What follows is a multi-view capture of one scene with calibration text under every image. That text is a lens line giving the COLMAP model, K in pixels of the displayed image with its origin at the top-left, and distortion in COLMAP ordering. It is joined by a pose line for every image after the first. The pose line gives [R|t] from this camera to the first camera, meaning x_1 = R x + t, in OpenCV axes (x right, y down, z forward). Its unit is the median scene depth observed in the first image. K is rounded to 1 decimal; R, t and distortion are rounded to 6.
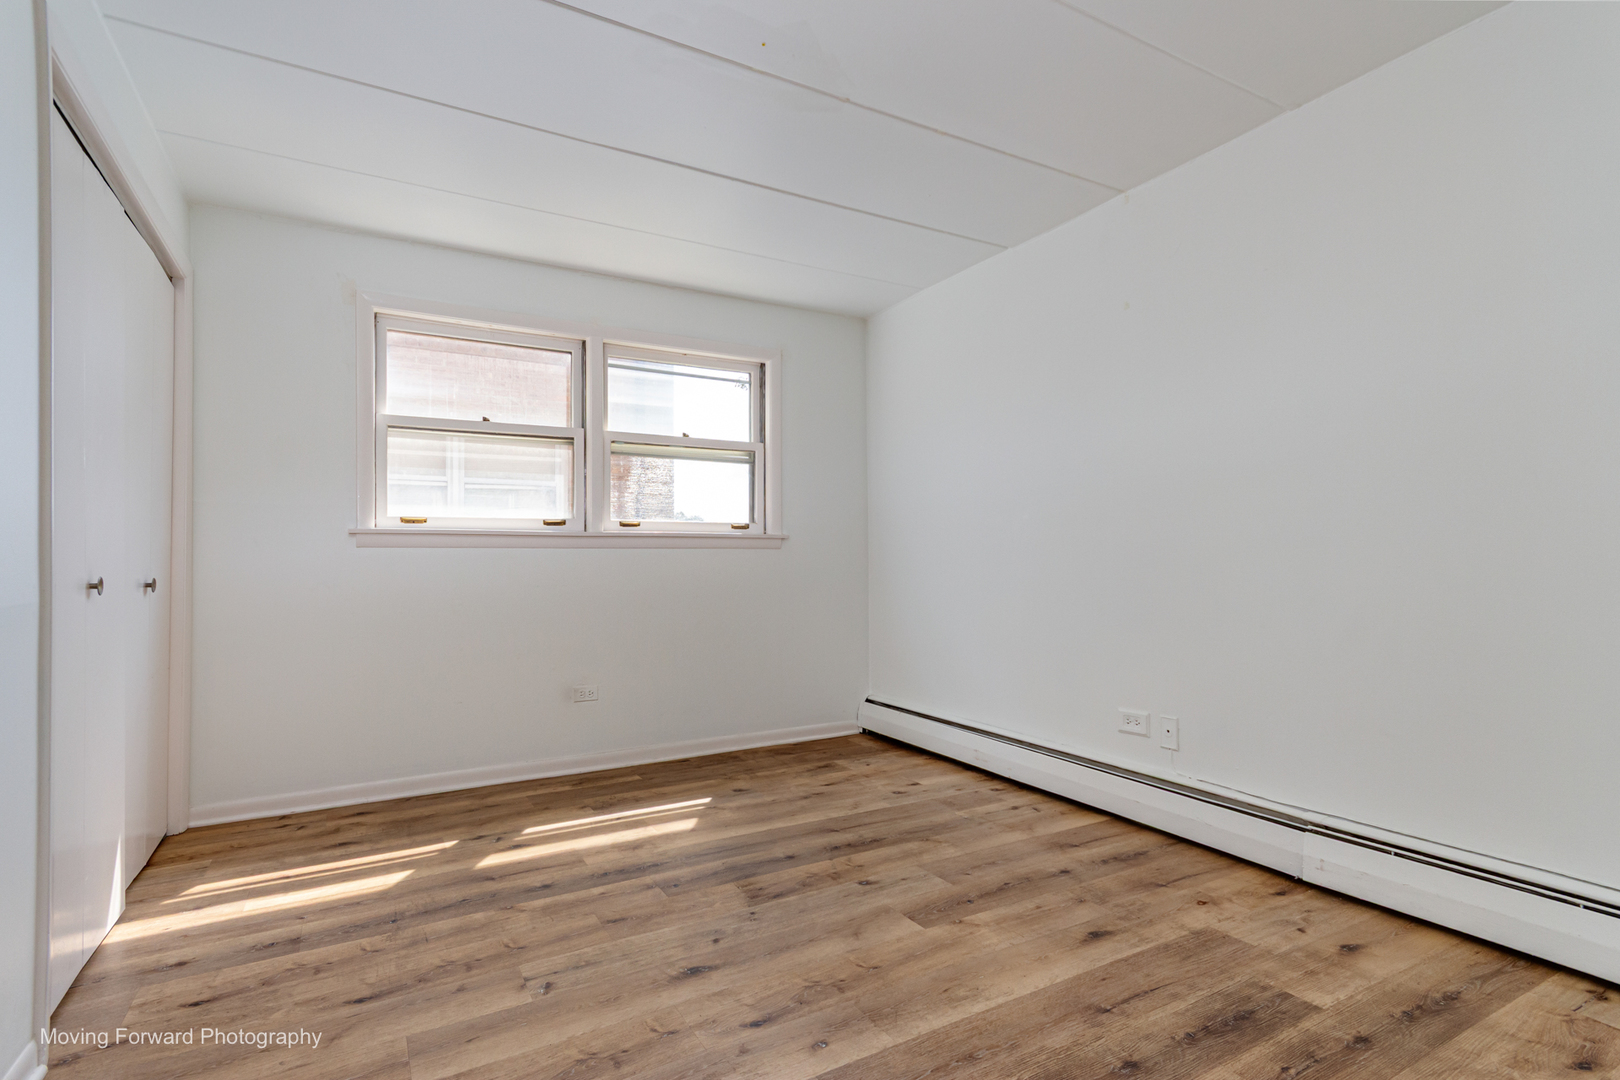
lens RADIAL K [[748.9, 0, 809.8], [0, 748.9, 550.8], [0, 0, 1]] dist [0.004885, 0.000746]
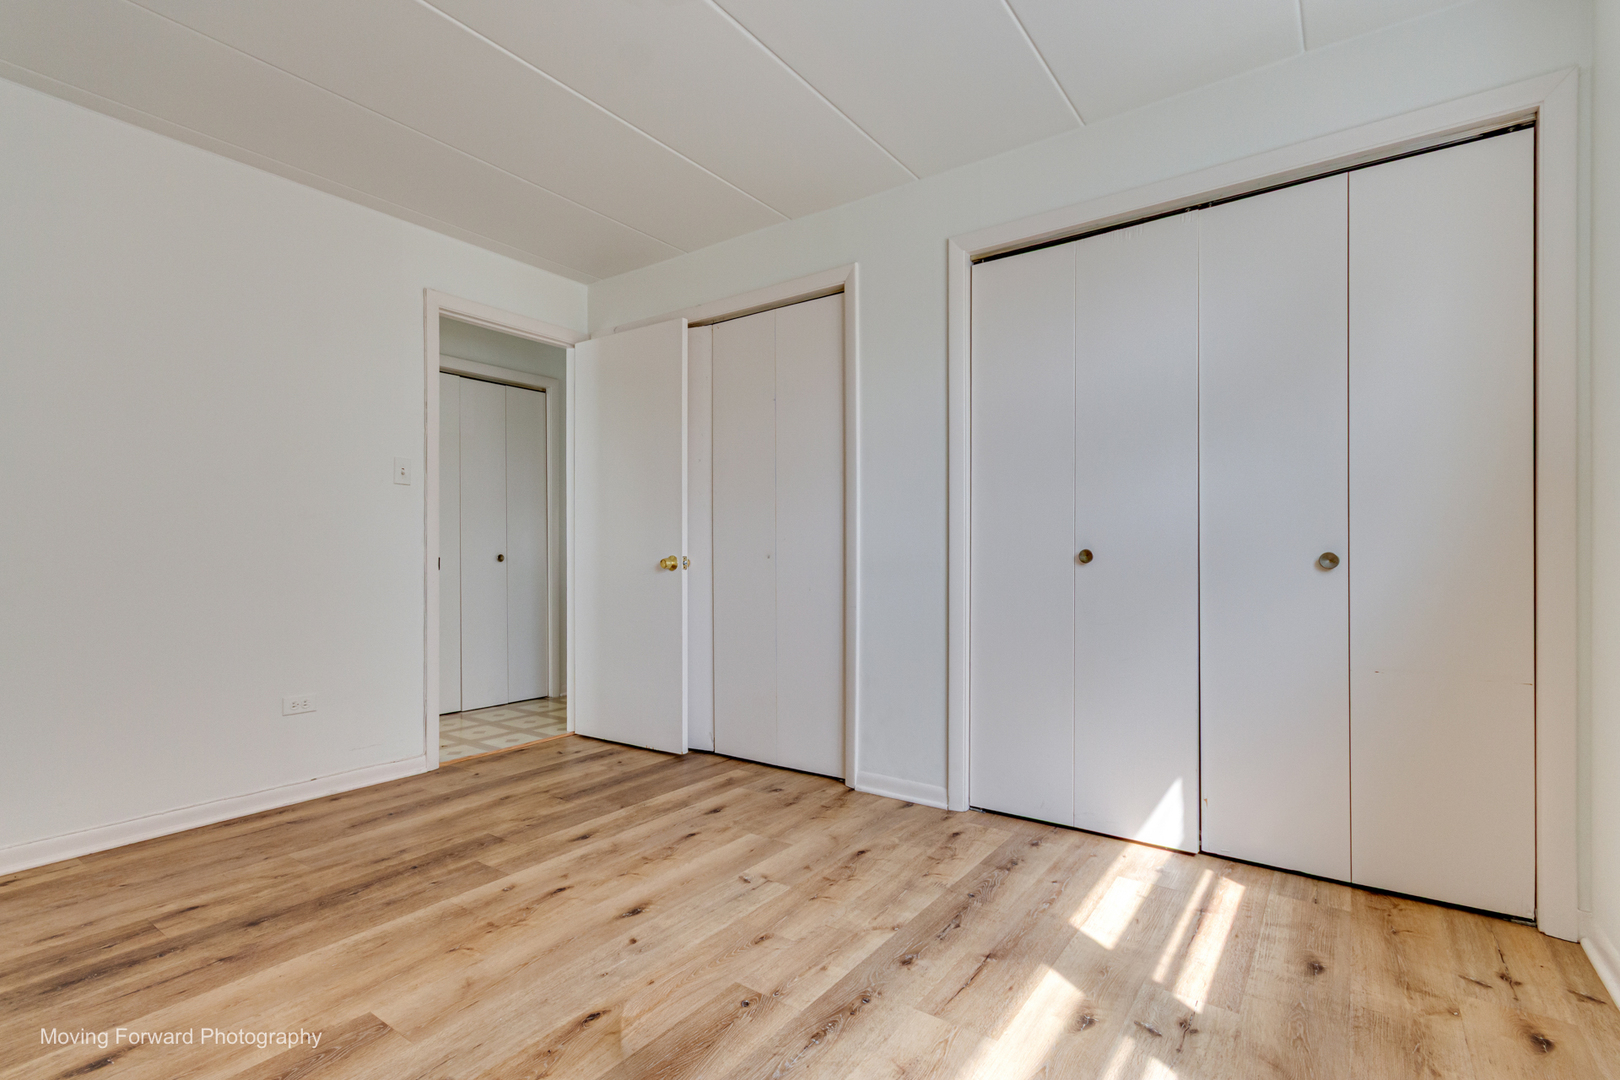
lens RADIAL K [[748.9, 0, 809.8], [0, 748.9, 550.8], [0, 0, 1]] dist [0.004885, 0.000746]
pose [[-0.909647, 0.008268, -0.415301, 0.062069], [0.015523, 0.999780, -0.014097, 0.046348], [0.415093, -0.019270, -0.909575, 2.002652]]
